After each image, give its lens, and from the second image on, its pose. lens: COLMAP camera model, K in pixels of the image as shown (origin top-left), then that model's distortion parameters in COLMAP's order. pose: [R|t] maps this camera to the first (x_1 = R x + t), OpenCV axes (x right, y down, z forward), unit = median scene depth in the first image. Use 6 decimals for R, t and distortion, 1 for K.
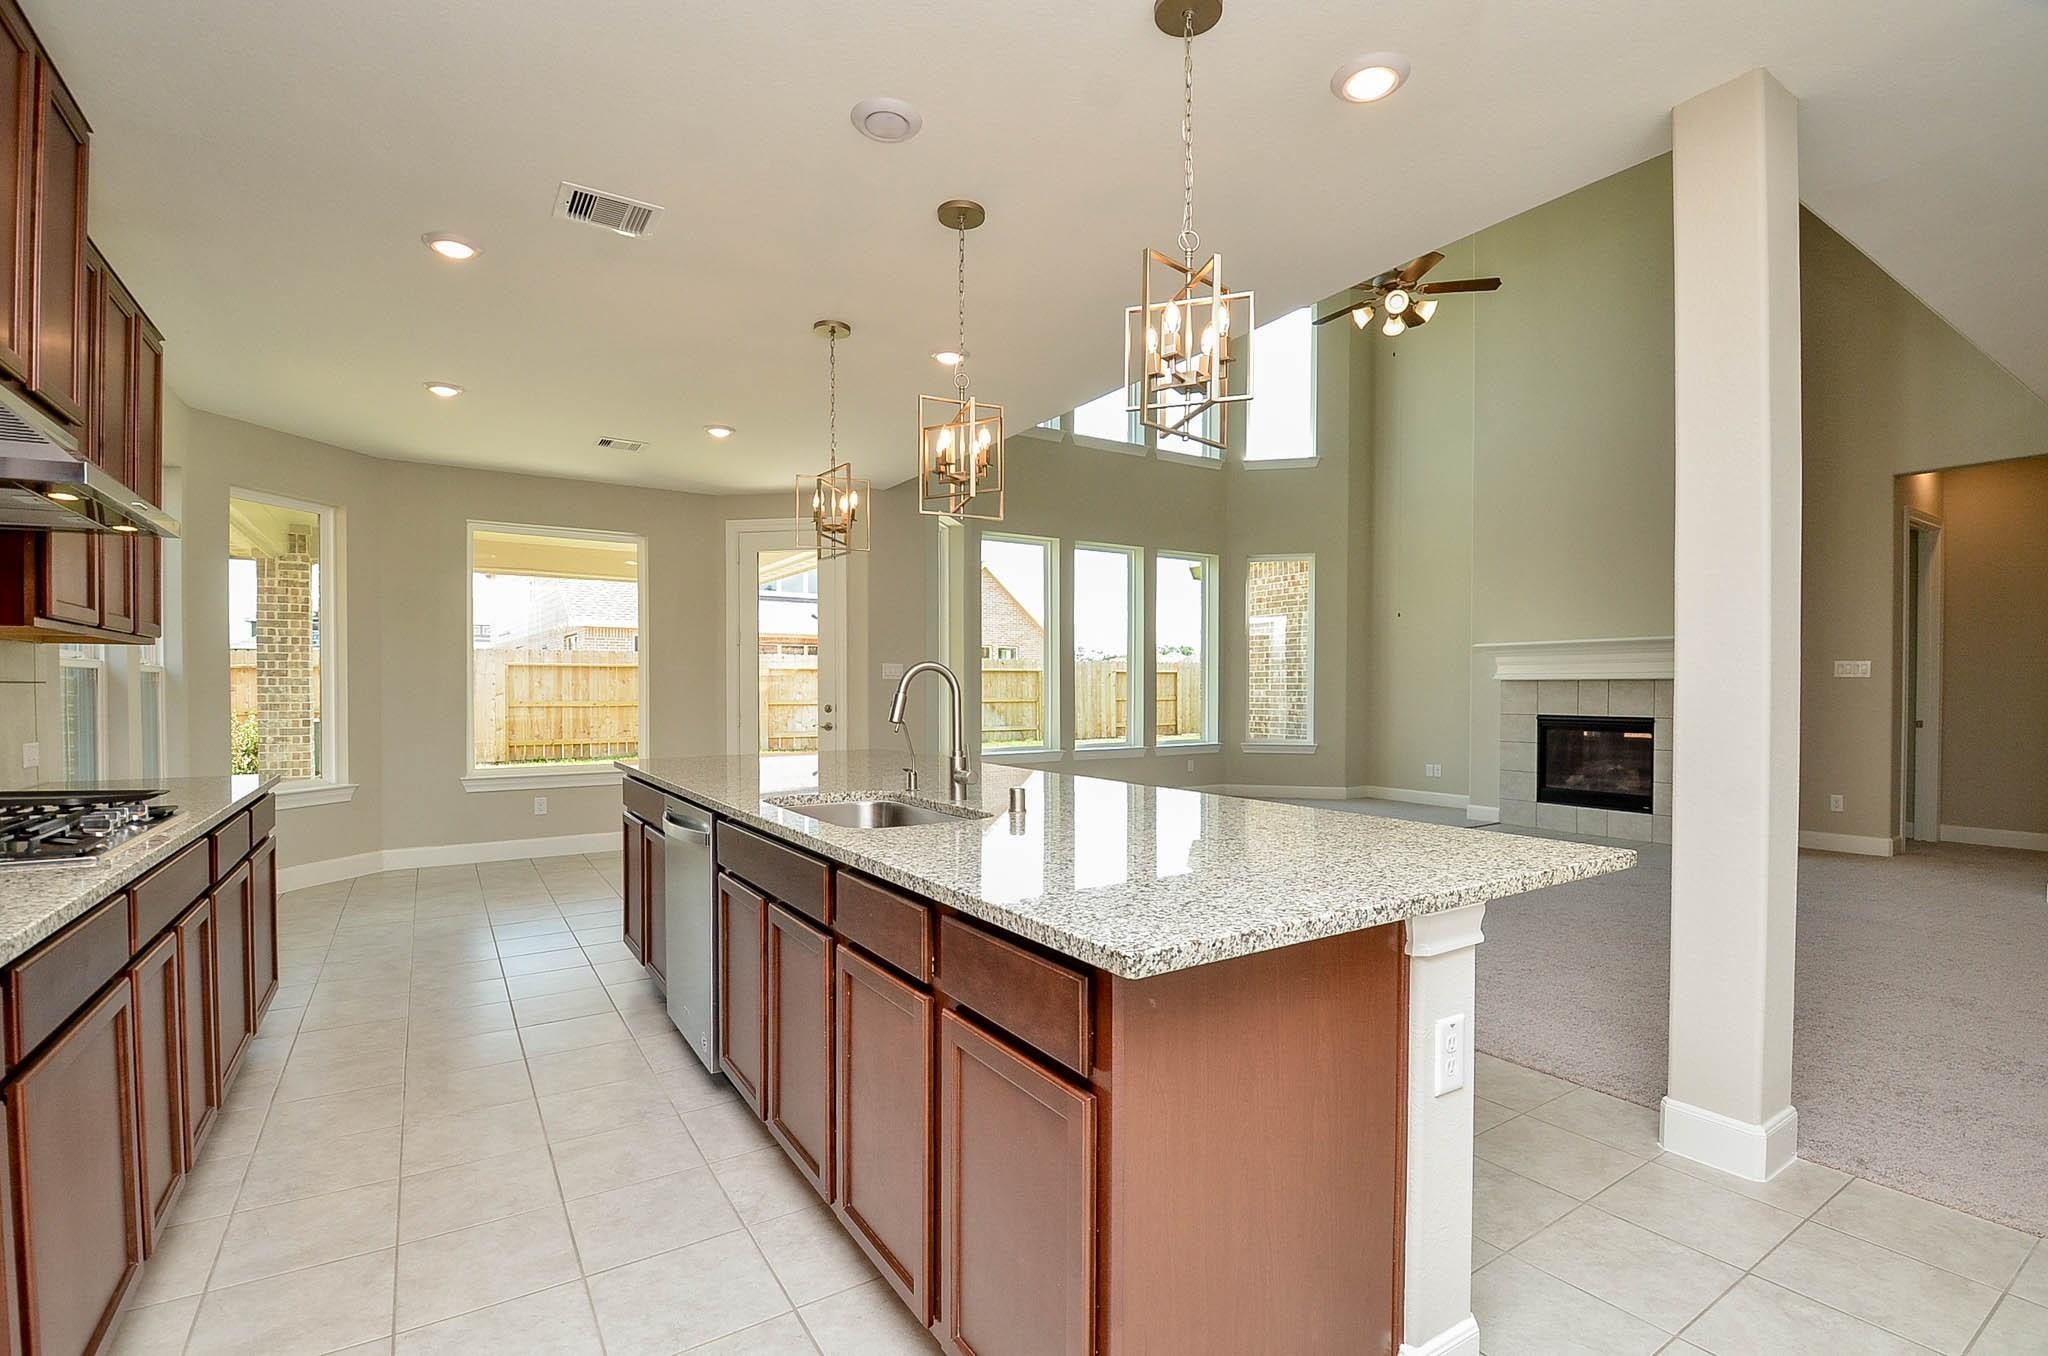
lens RADIAL K [[895.1, 0, 1132.6], [0, 895.1, 720.2], [0, 0, 1]] dist [-0.000573, 0.000095]
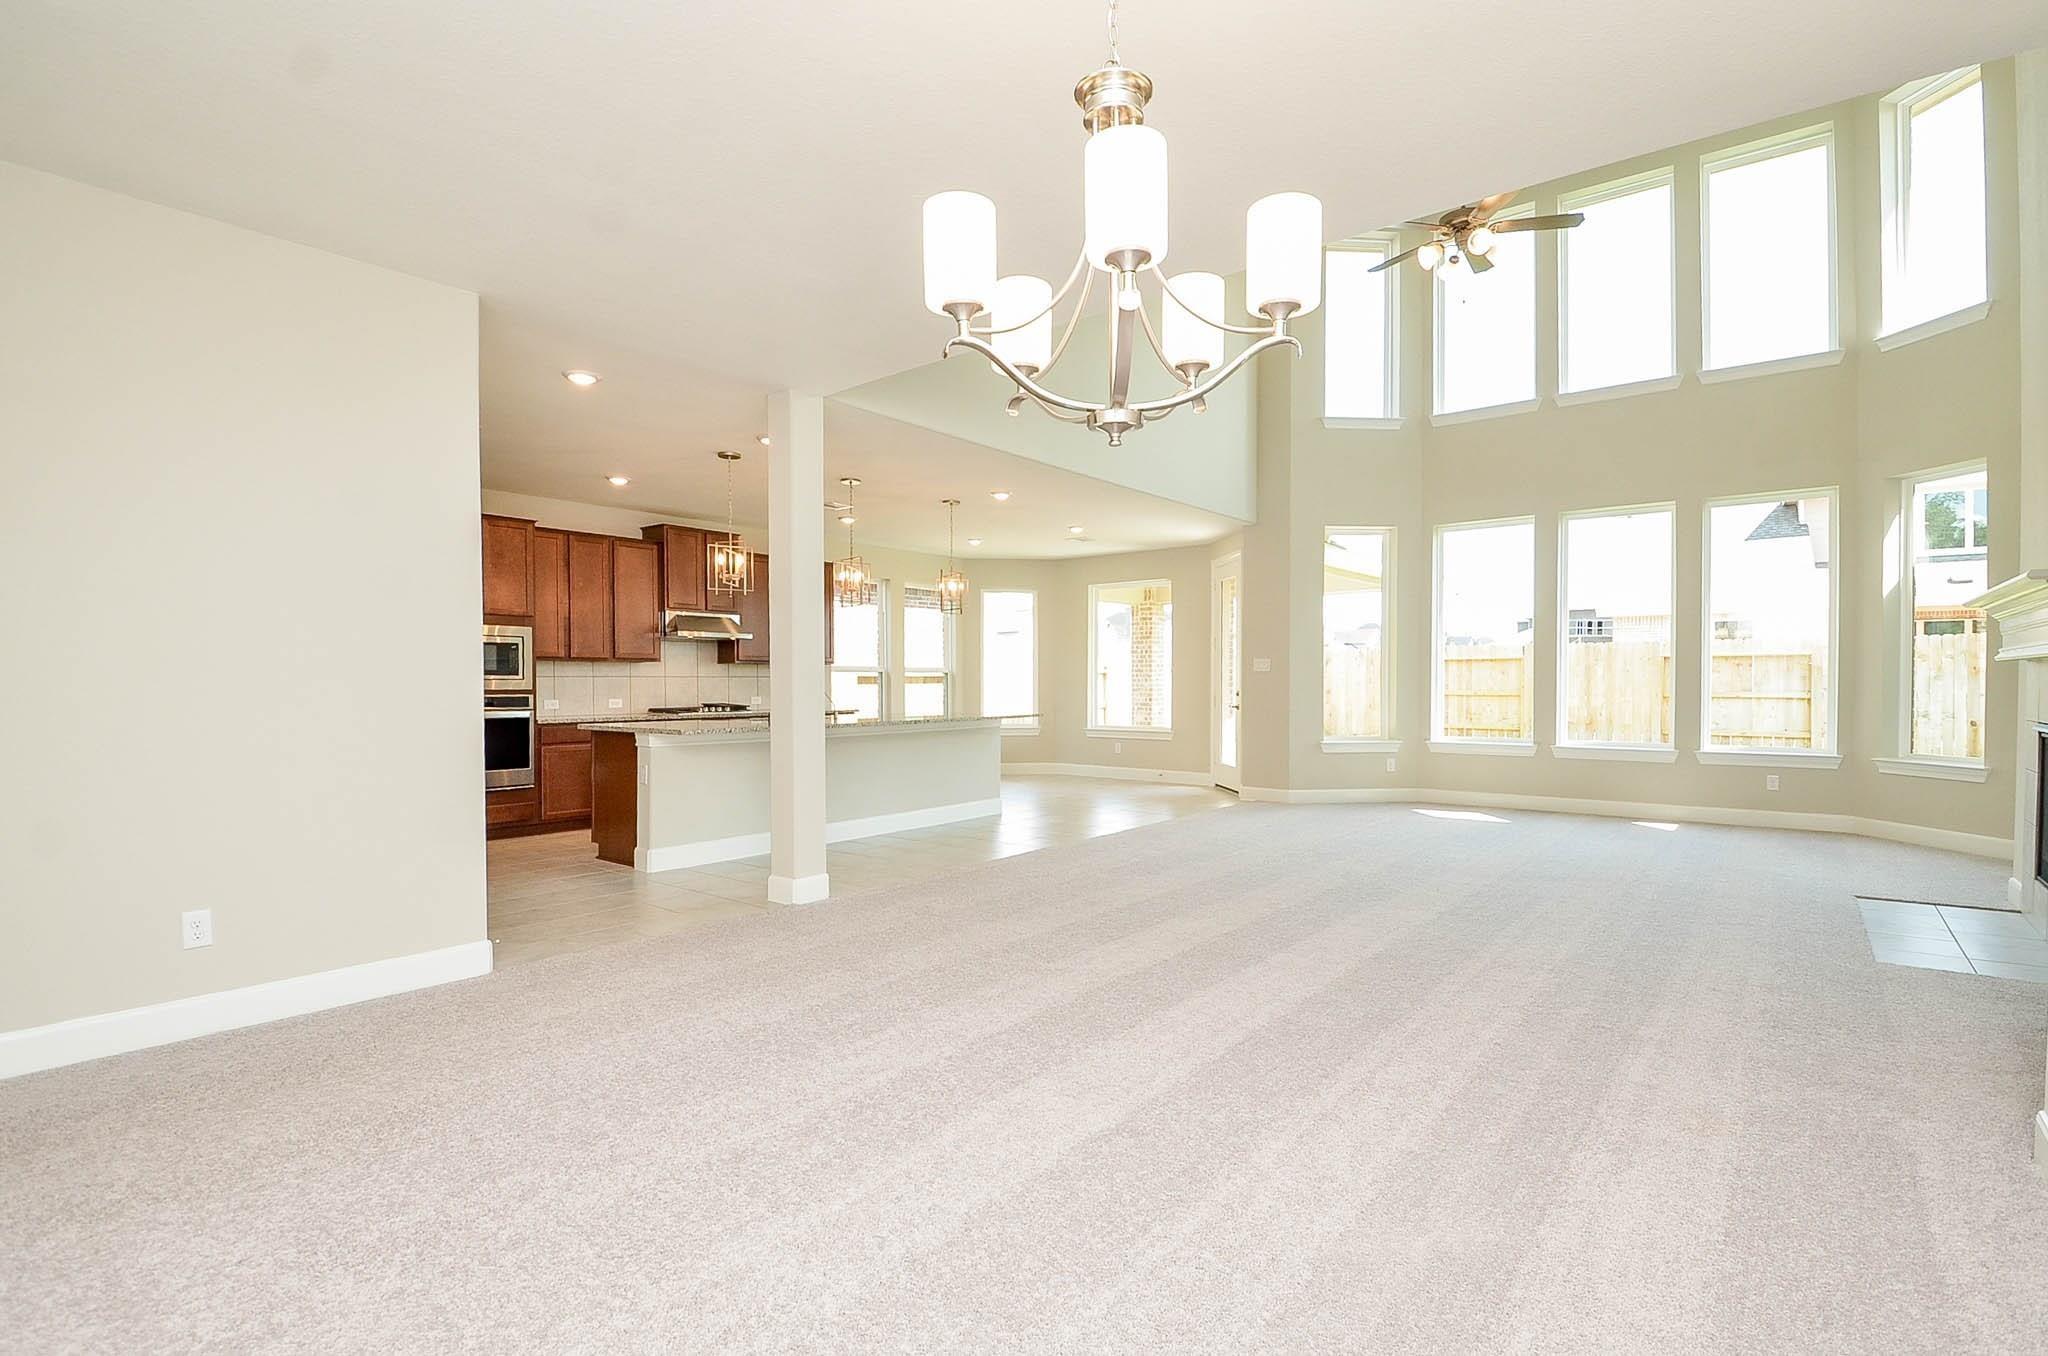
lens RADIAL K [[907.9, 0, 1019.4], [0, 907.9, 697.3], [0, 0, 1]] dist [-0.001584, -0.000152]
pose [[0.283293, 0.019908, -0.958827, 0.609935], [-0.036051, 0.999299, 0.010097, -0.004329], [0.958356, 0.031707, 0.283812, 0.196705]]
